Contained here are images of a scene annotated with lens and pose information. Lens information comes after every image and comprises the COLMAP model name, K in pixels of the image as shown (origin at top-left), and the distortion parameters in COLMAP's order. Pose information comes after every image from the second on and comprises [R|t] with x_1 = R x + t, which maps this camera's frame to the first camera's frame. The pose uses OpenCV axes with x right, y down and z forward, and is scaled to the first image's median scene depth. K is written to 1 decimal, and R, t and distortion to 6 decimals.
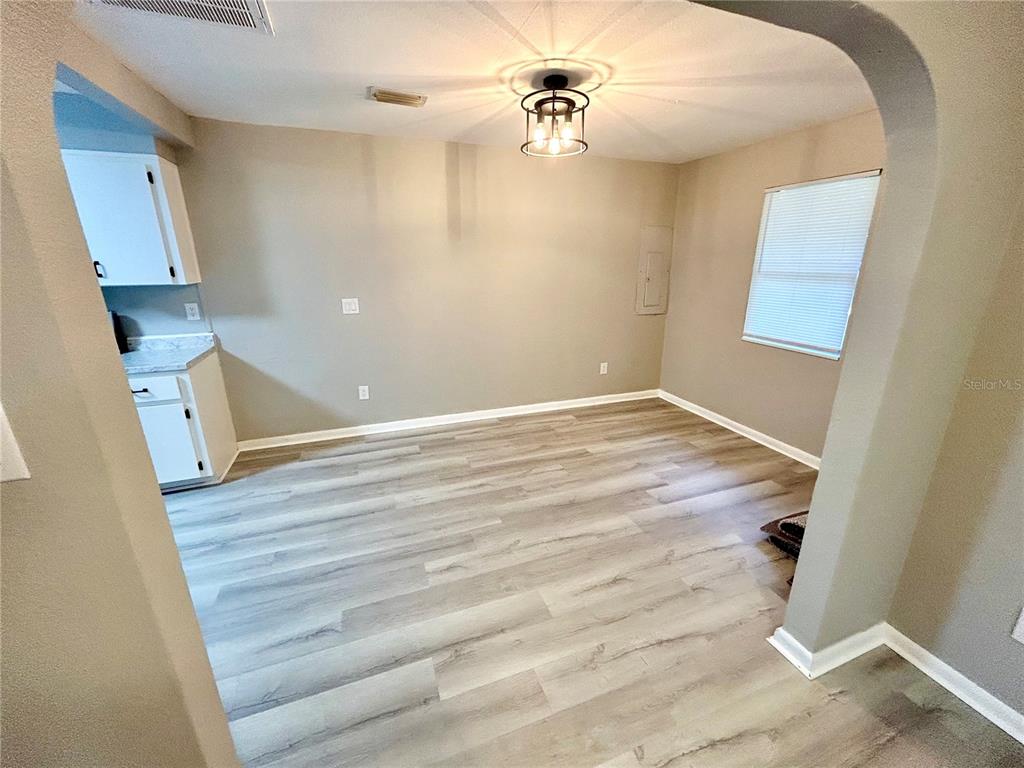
lens RADIAL K [[414.4, 0, 512.4], [0, 414.4, 383.0], [0, 0, 1]] dist [-0.000878, 0.000404]
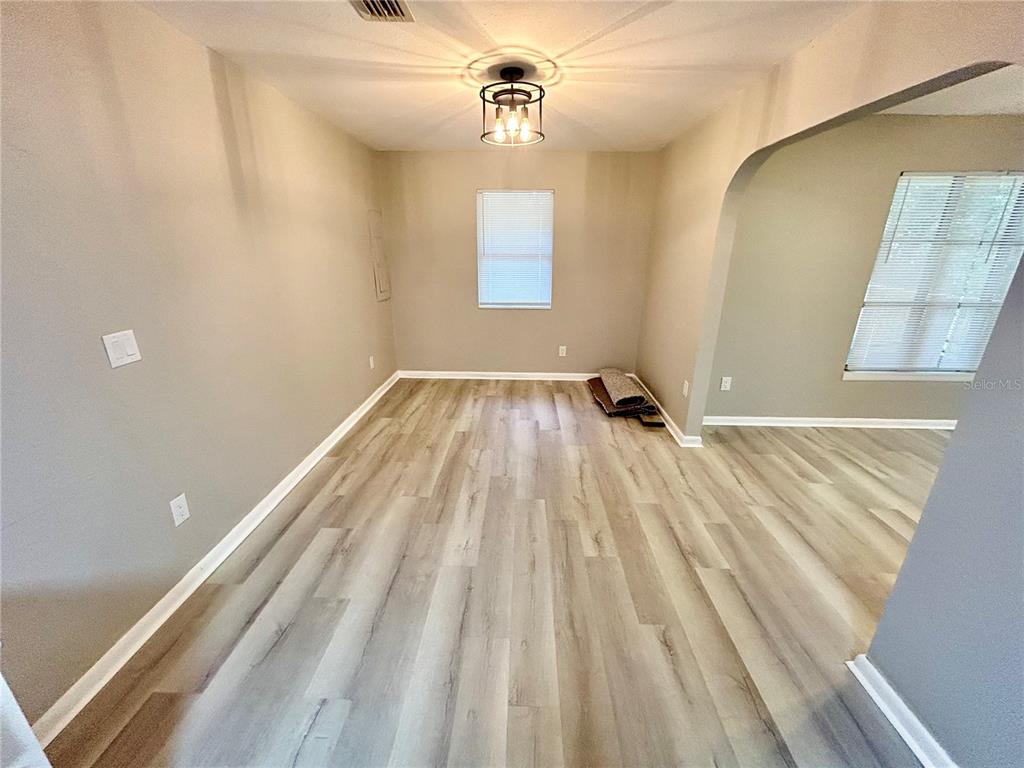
lens RADIAL K [[413.3, 0, 513.6], [0, 413.3, 383.5], [0, 0, 1]] dist [-0.000810, 0.000435]
pose [[0.374915, -0.294914, 0.878900, -0.784920], [0.263194, 0.942902, 0.204118, -0.154340], [-0.888914, 0.154794, 0.431128, 0.507592]]
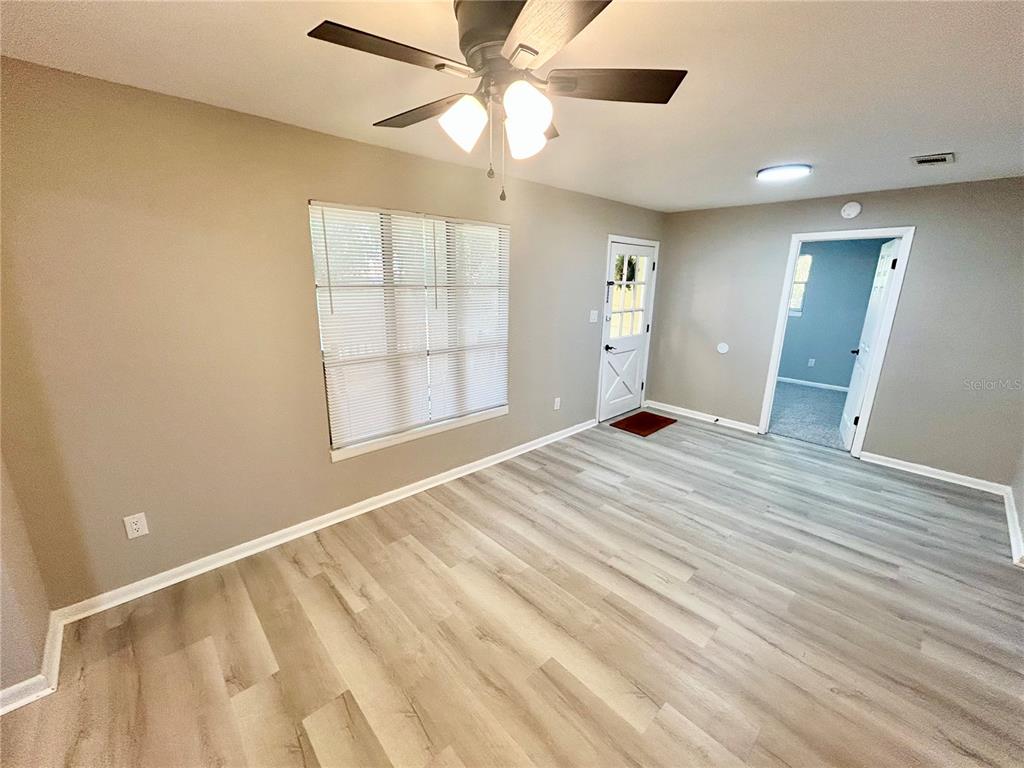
lens RADIAL K [[414.4, 0, 512.4], [0, 414.4, 383.0], [0, 0, 1]] dist [-0.000878, 0.000404]
pose [[-0.390055, -0.228464, 0.891999, -0.278830], [0.251755, 0.905358, 0.341974, -0.034911], [-0.885707, 0.357953, -0.295622, -0.000456]]
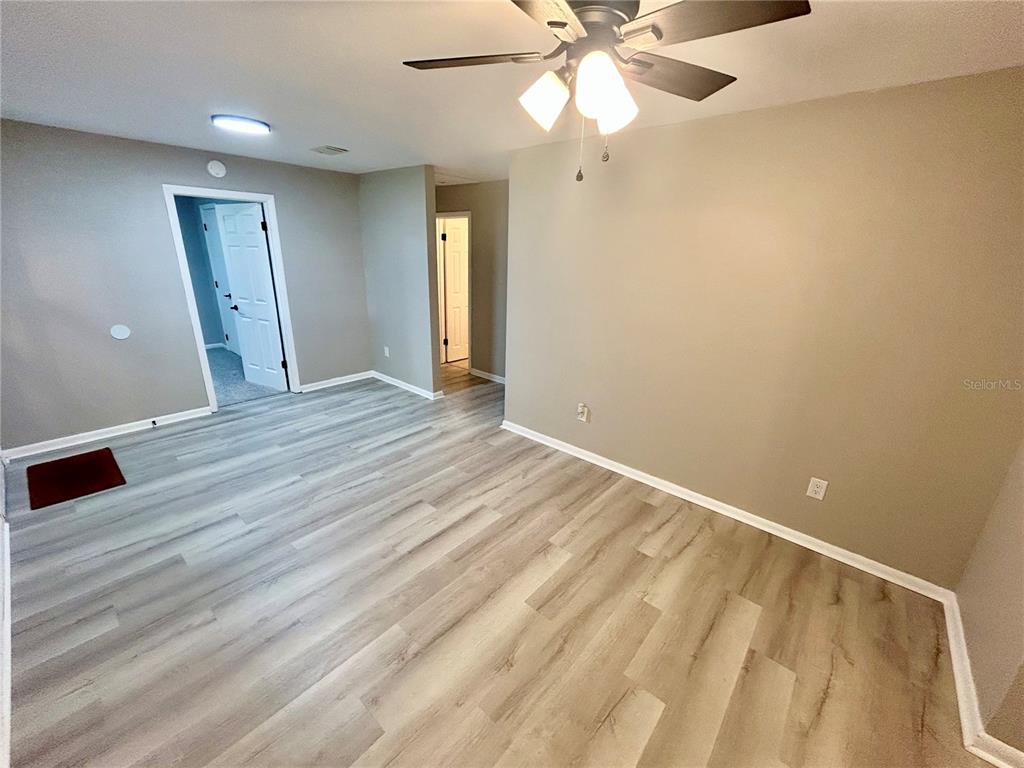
lens RADIAL K [[414.4, 0, 512.4], [0, 414.4, 383.0], [0, 0, 1]] dist [-0.000878, 0.000404]
pose [[-0.875078, 0.130831, -0.465963, 0.494385], [-0.163317, 0.826475, 0.538765, -0.114348], [0.455593, 0.547561, -0.701863, 0.199487]]
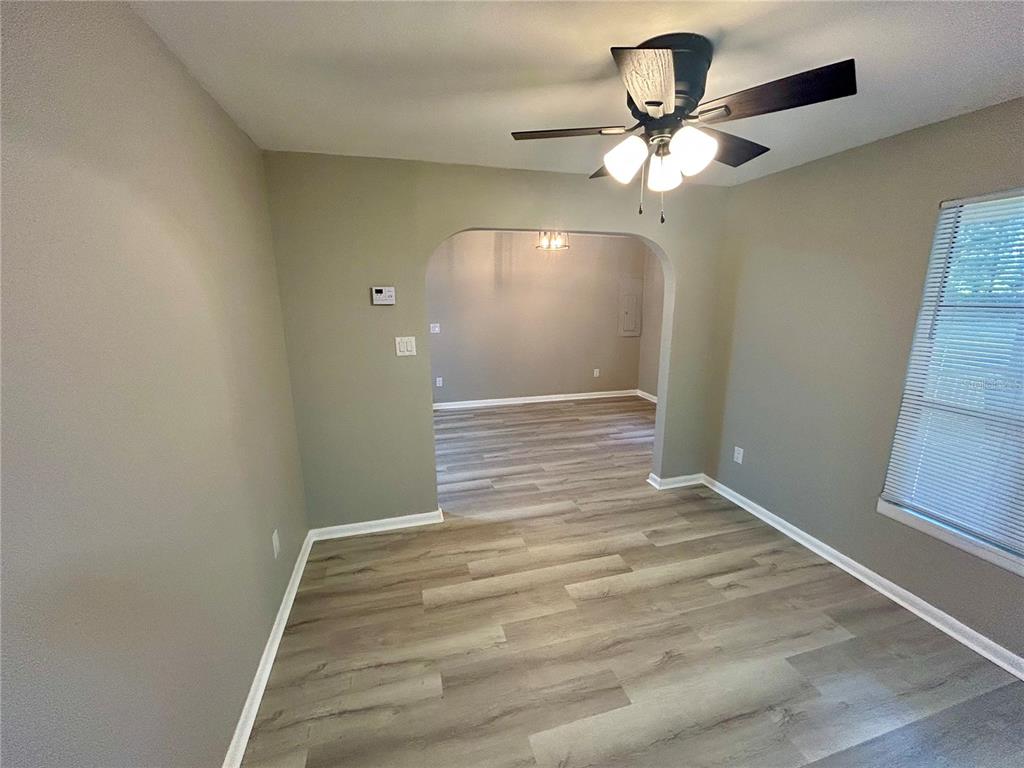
lens RADIAL K [[413.3, 0, 513.6], [0, 413.3, 383.5], [0, 0, 1]] dist [-0.000810, 0.000435]
pose [[0.997530, 0.015087, -0.068609, 0.047747], [-0.020226, 0.996991, -0.074838, 0.185037], [0.067273, 0.076041, 0.994833, -0.735521]]
